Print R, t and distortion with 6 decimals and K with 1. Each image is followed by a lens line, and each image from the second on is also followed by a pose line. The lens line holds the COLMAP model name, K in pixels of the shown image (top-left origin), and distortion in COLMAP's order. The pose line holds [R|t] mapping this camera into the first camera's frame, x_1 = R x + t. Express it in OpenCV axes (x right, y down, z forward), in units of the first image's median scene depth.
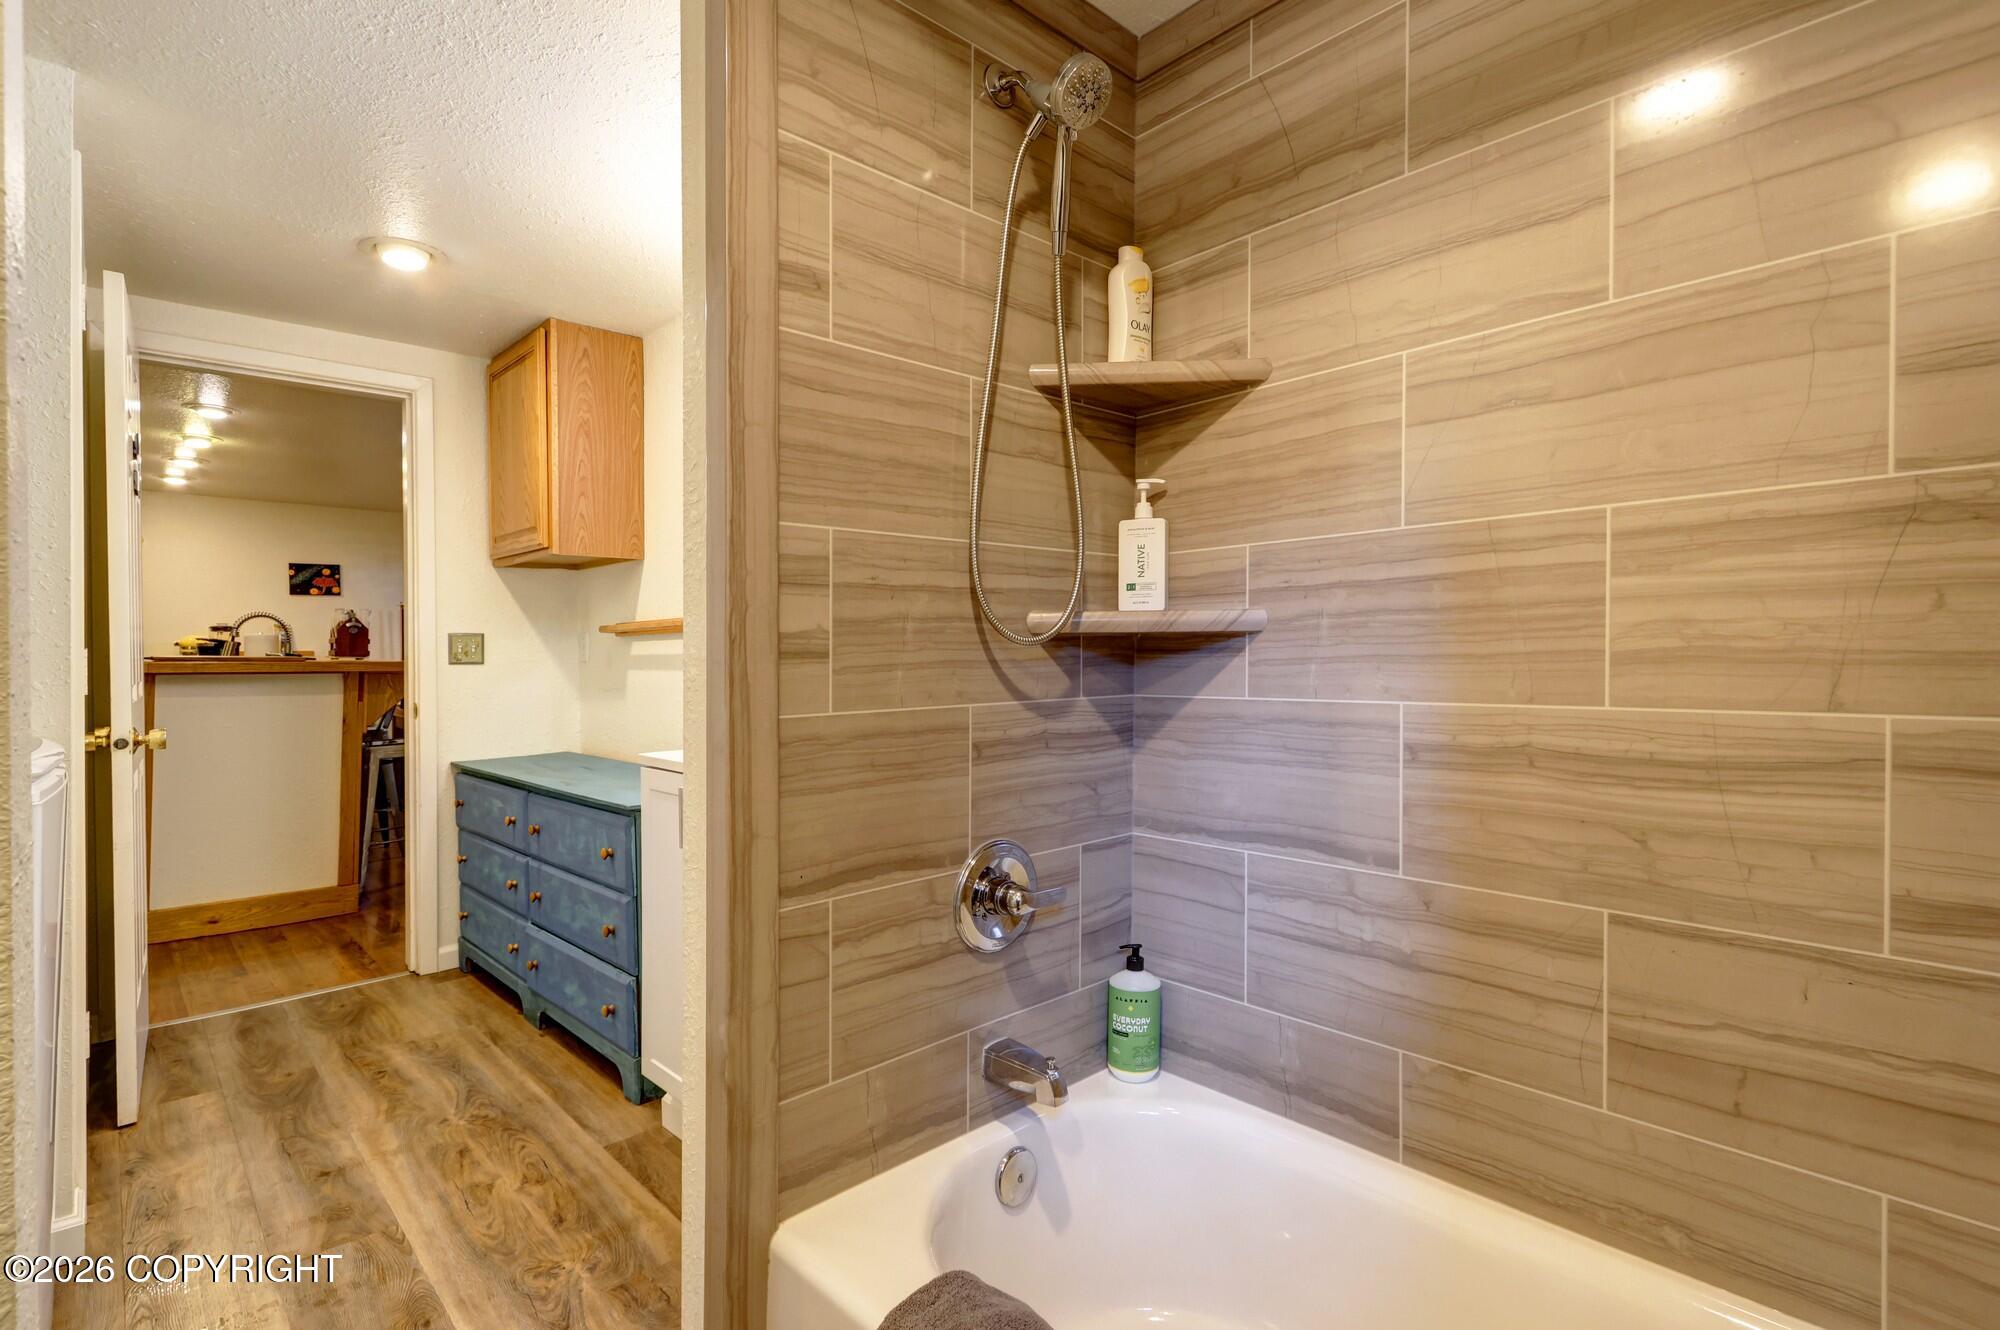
lens RADIAL K [[952.8, 0, 995.3], [0, 952.8, 681.4], [0, 0, 1]] dist [0.002608, -0.000984]
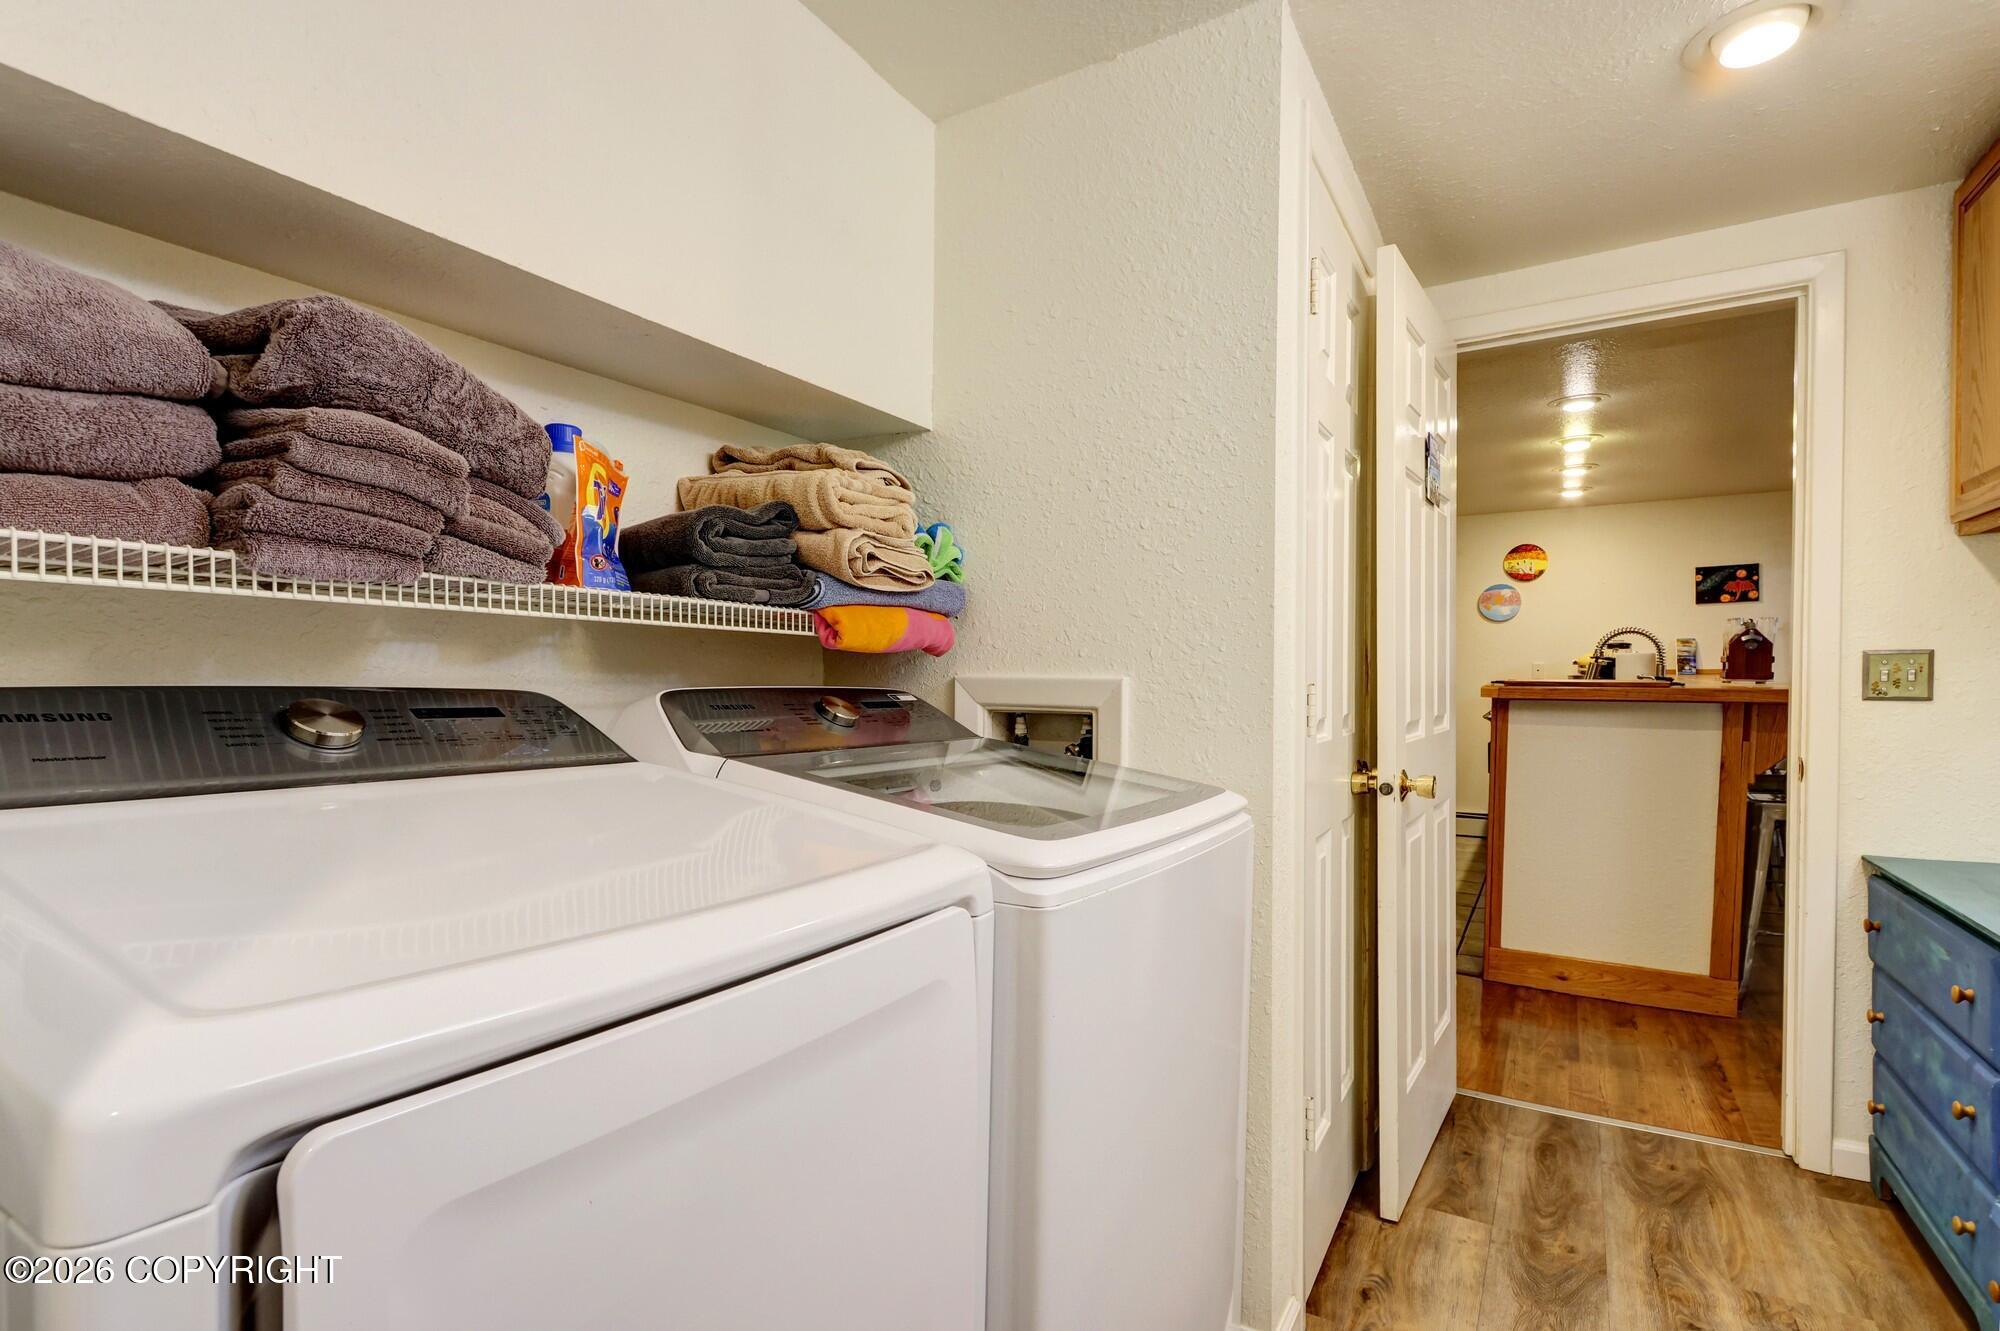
lens RADIAL K [[952.8, 0, 995.3], [0, 952.8, 681.9], [0, 0, 1]] dist [0.002608, -0.000984]
pose [[0.254324, 0.016036, -0.966986, -0.110460], [-0.025909, 0.999617, 0.009763, -0.021011], [0.966772, 0.022570, 0.254642, 0.285471]]
